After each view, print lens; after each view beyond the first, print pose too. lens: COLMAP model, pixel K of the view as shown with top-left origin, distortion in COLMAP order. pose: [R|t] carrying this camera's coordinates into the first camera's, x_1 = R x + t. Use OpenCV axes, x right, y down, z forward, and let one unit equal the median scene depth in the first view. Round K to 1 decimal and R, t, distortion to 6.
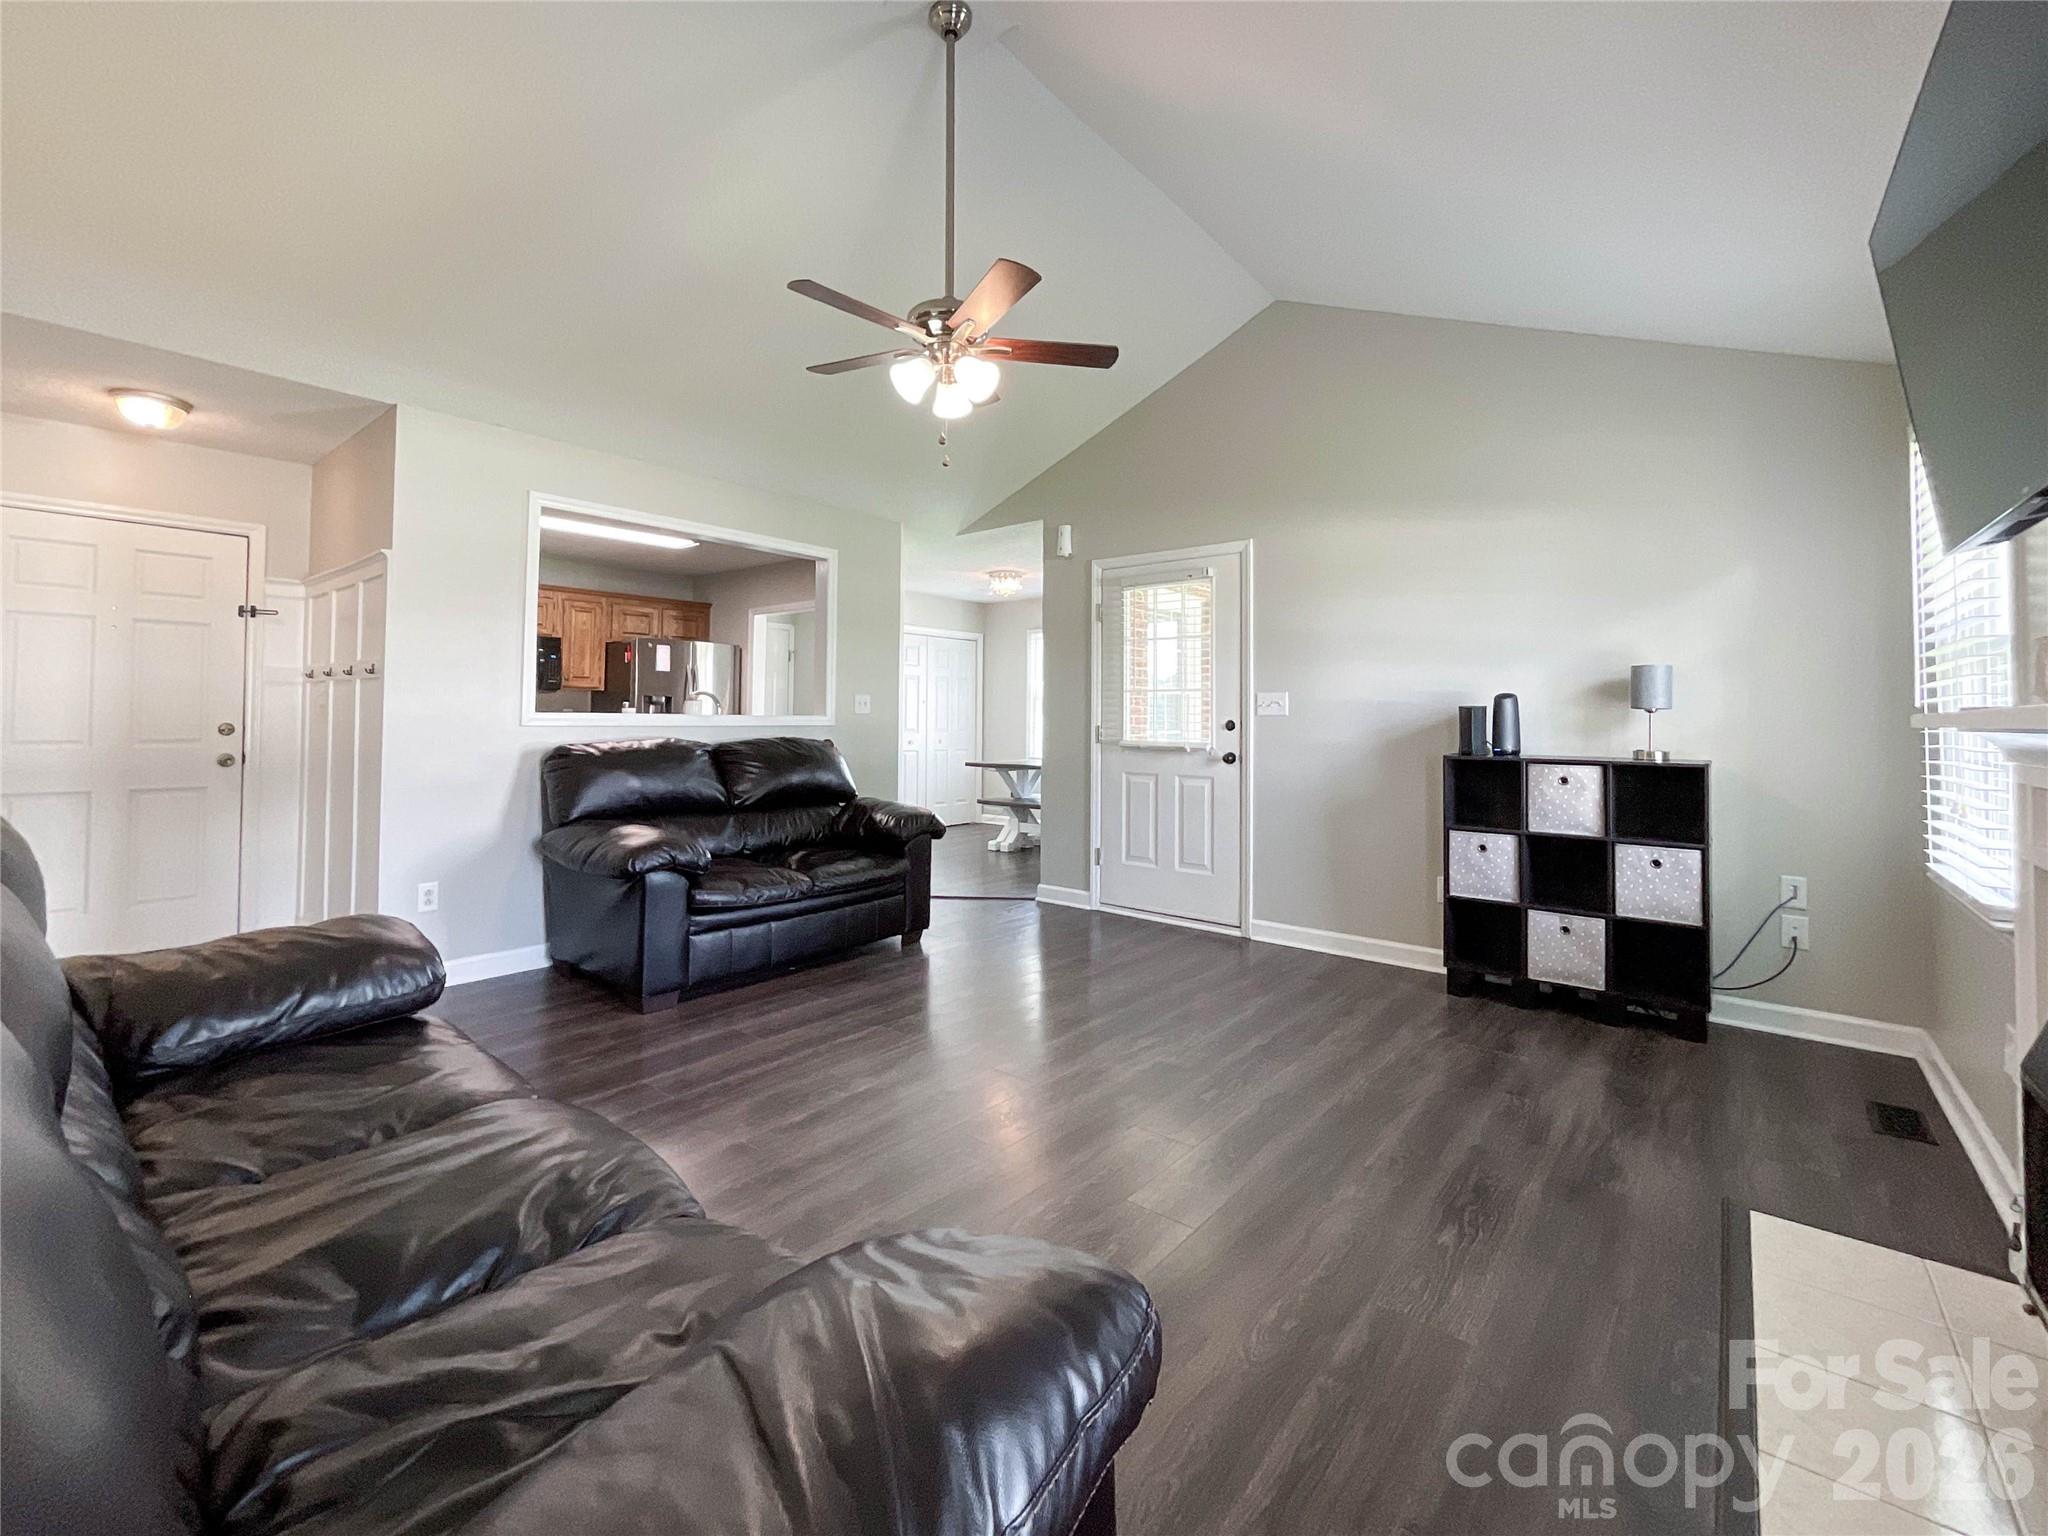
lens RADIAL K [[862.9, 0, 1019.8], [0, 862.9, 703.7], [0, 0, 1]] dist [-0.000473, 0.000483]
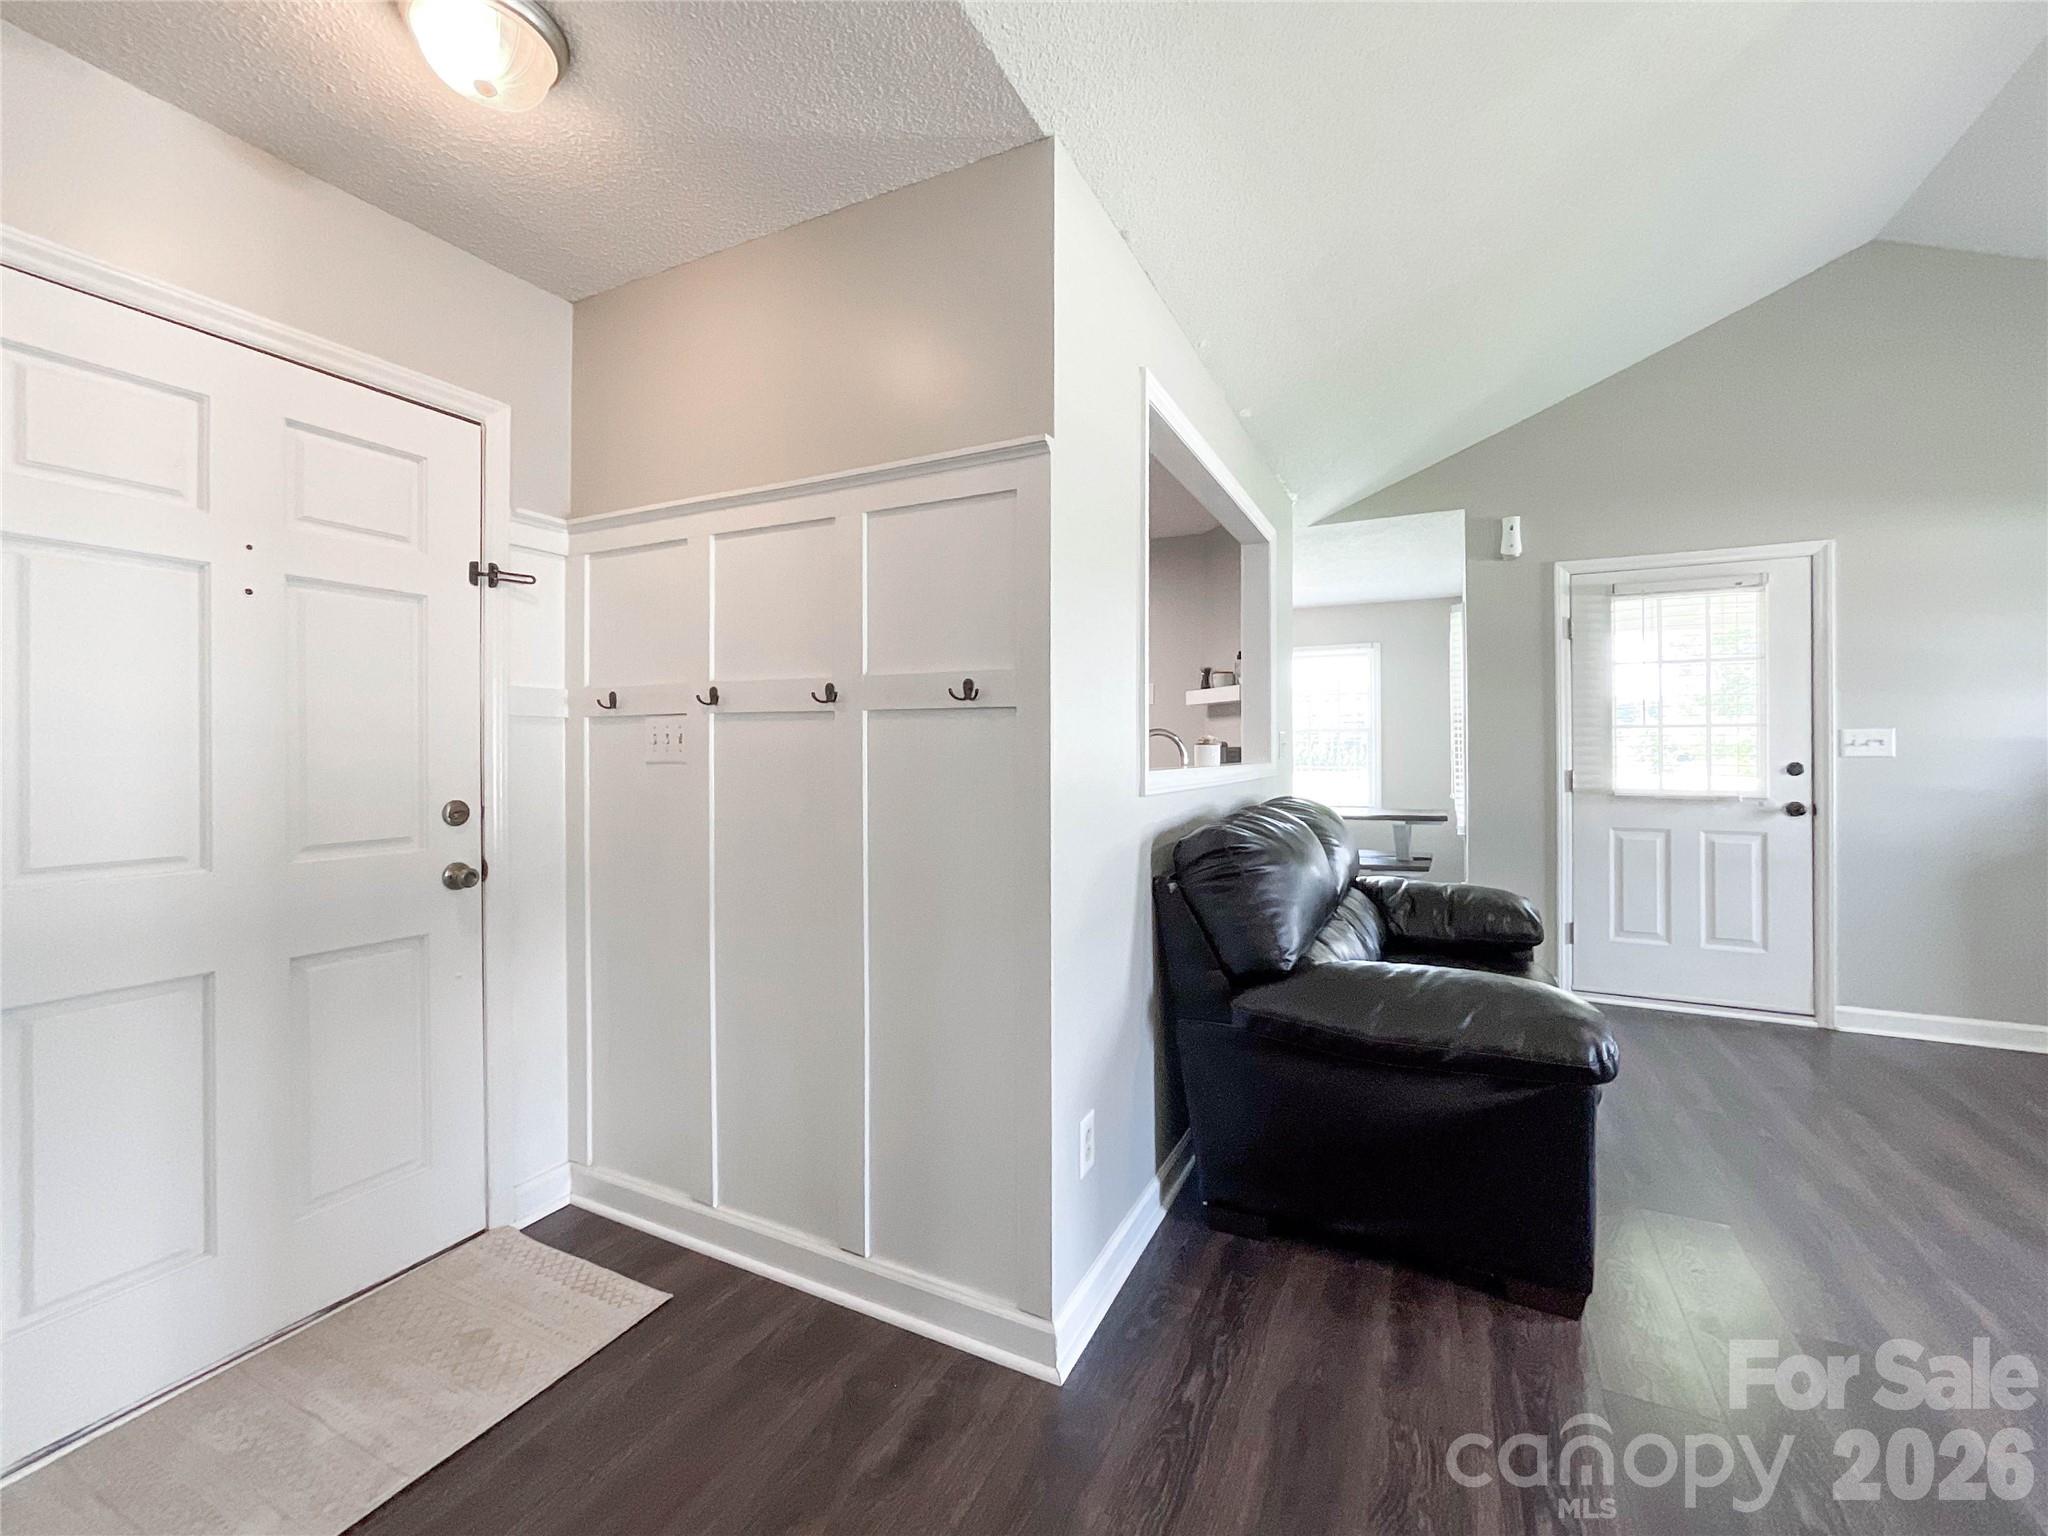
lens RADIAL K [[836.6, 0, 1030.4], [0, 836.6, 749.1], [0, 0, 1]] dist [-0.007413, 0.000593]
pose [[0.970500, -0.009633, 0.240908, -0.694265], [0.004716, 0.999769, 0.020979, -0.014477], [-0.241054, -0.019223, 0.970321, 0.447695]]
